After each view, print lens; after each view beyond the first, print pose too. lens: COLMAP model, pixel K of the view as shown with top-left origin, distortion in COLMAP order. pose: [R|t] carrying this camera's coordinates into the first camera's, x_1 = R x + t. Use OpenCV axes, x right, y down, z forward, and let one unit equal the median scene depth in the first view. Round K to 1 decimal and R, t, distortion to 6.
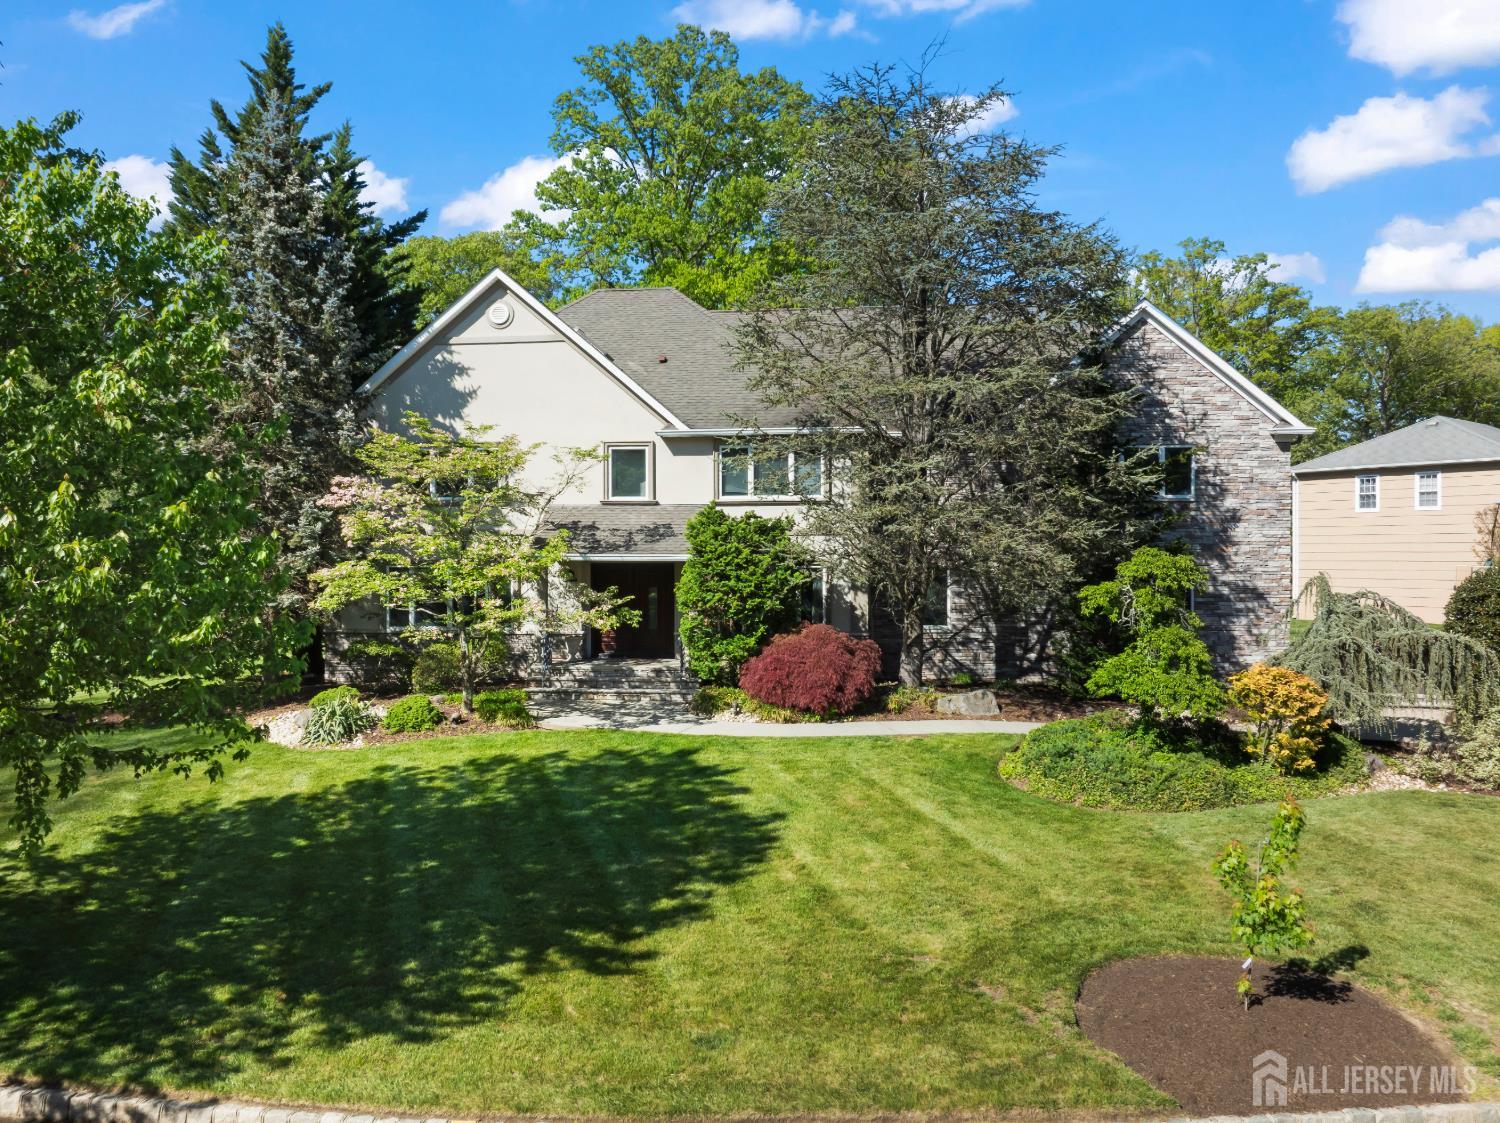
lens RADIAL K [[1061.4, 0, 749.3], [0, 1061.4, 563.7], [0, 0, 1]] dist [-0.037387, 0.001882]
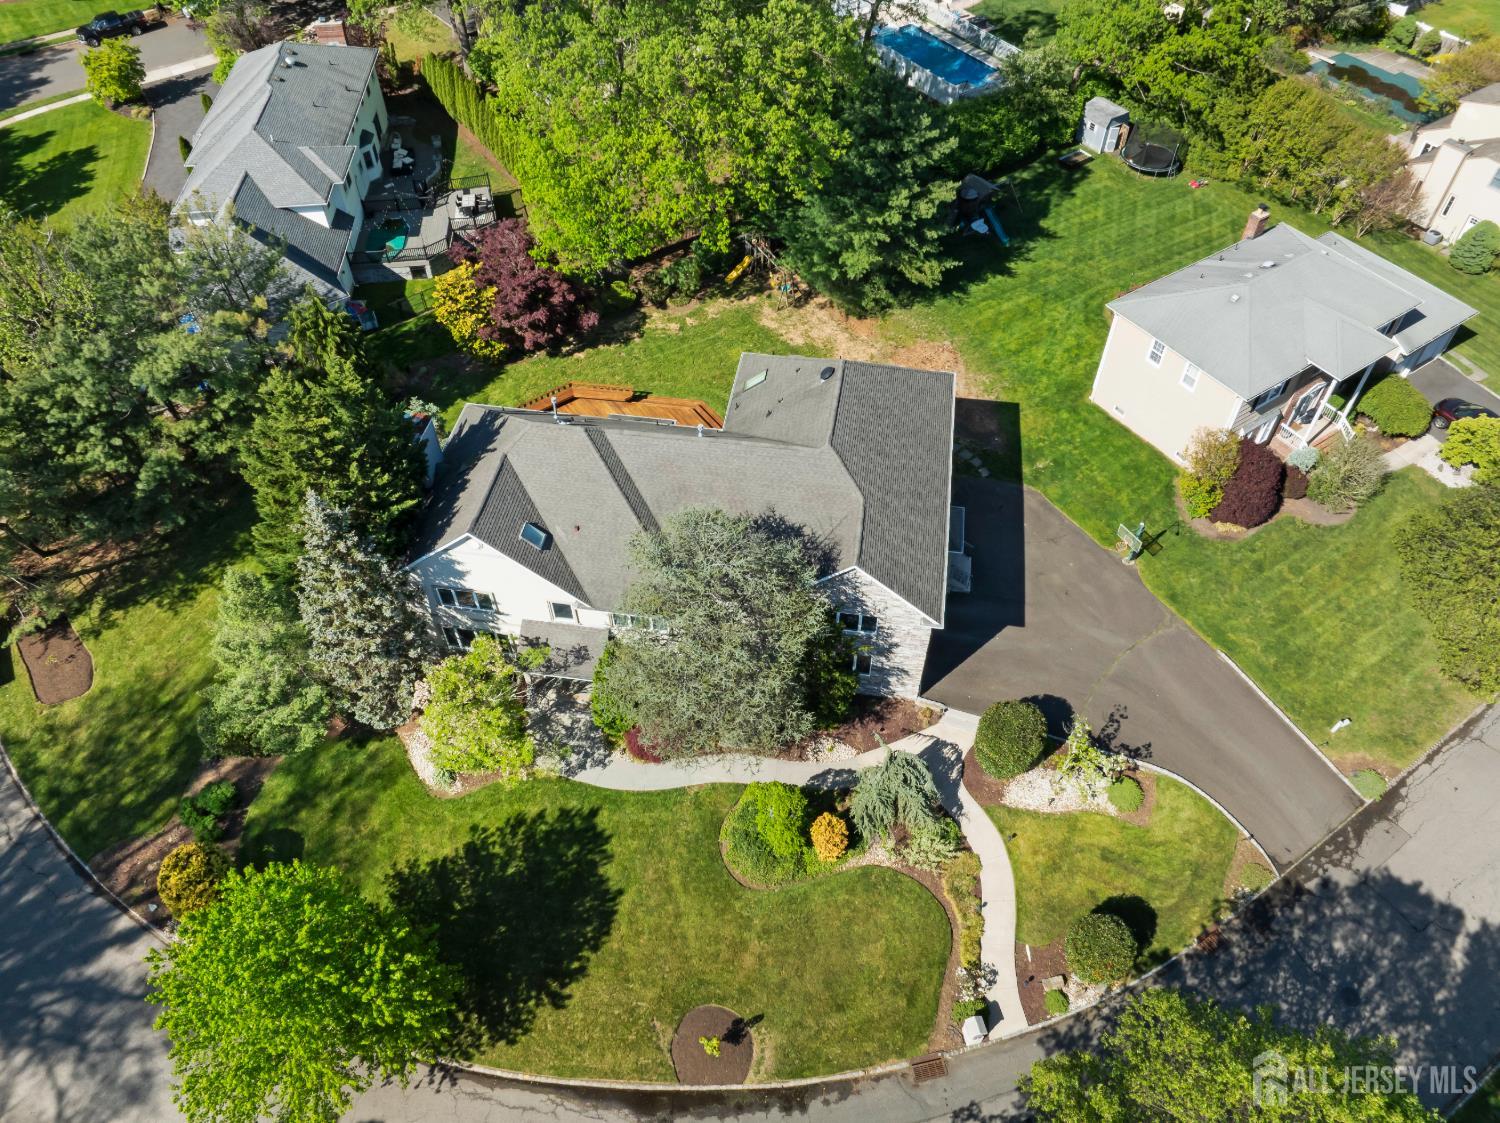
lens RADIAL K [[1061.4, 0, 747.4], [0, 1061.4, 560.9], [0, 0, 1]] dist [-0.037387, 0.001882]
pose [[0.998532, 0.042525, -0.033557, 0.320516], [-0.003076, 0.662982, 0.748629, -1.859427], [0.054084, -0.747427, 0.662139, -0.143031]]
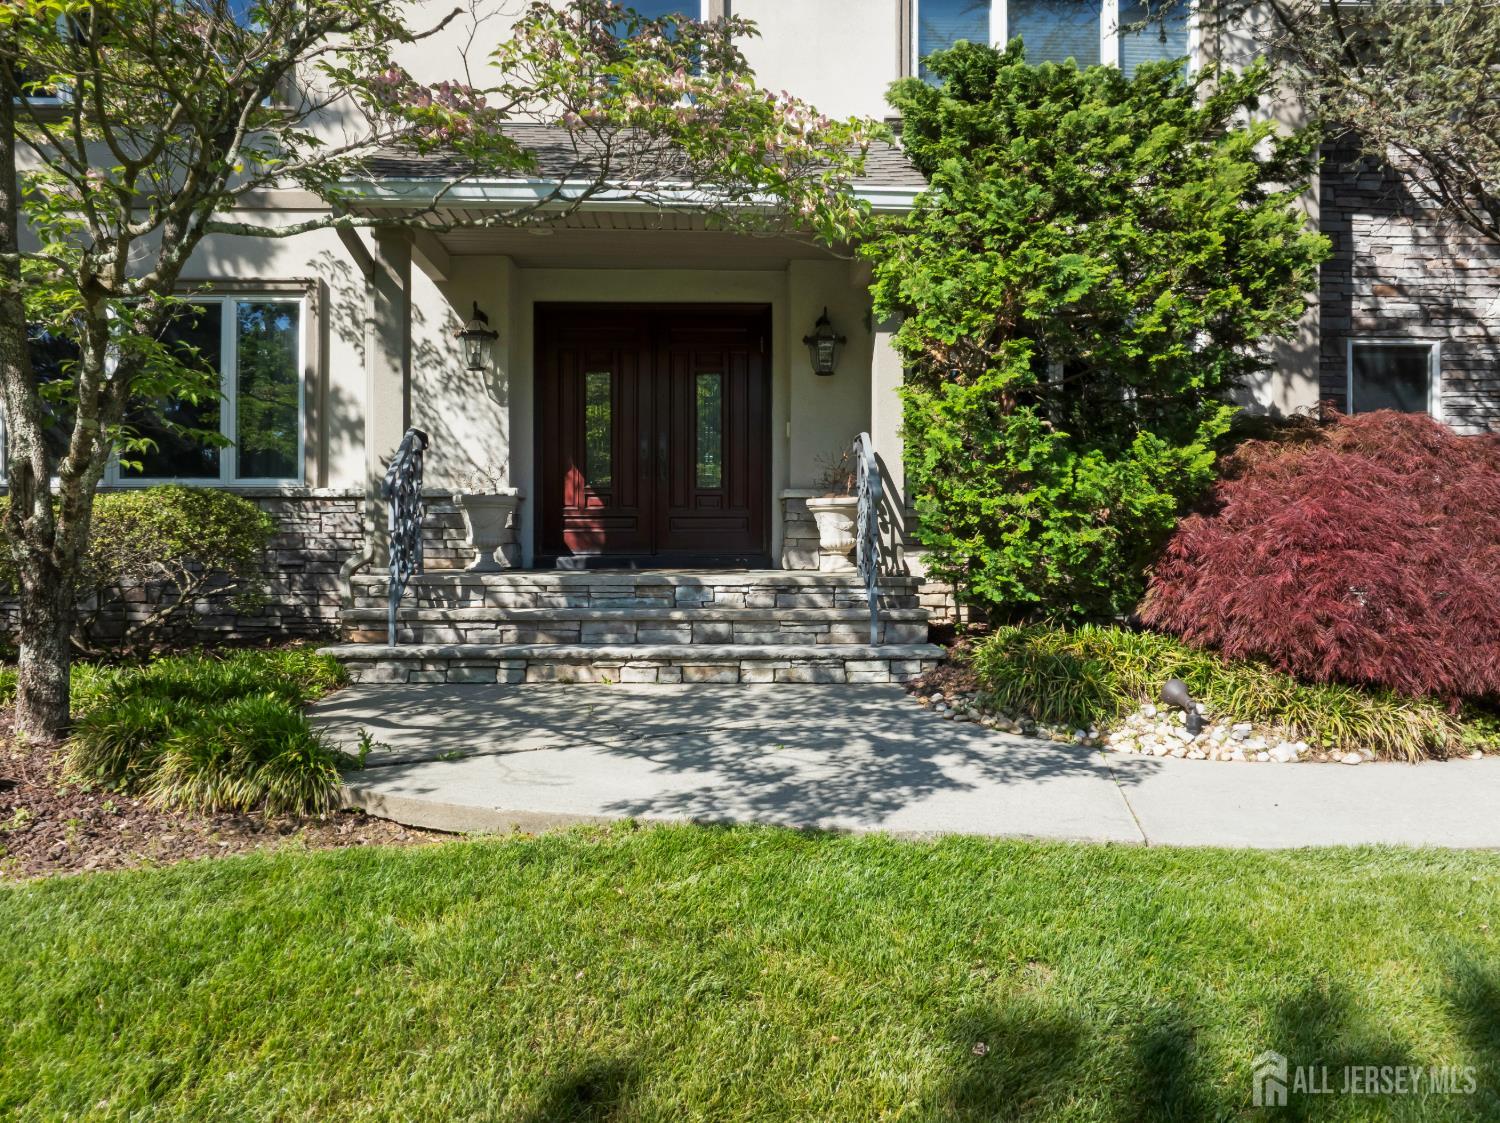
lens RADIAL K [[1061.4, 0, 751.7], [0, 1061.4, 558.4], [0, 0, 1]] dist [-0.037387, 0.001882]
pose [[0.991642, 0.002965, 0.128986, -0.137952], [-0.002640, 0.999993, -0.002690, 0.096100], [-0.128993, 0.002326, 0.991643, 0.716582]]
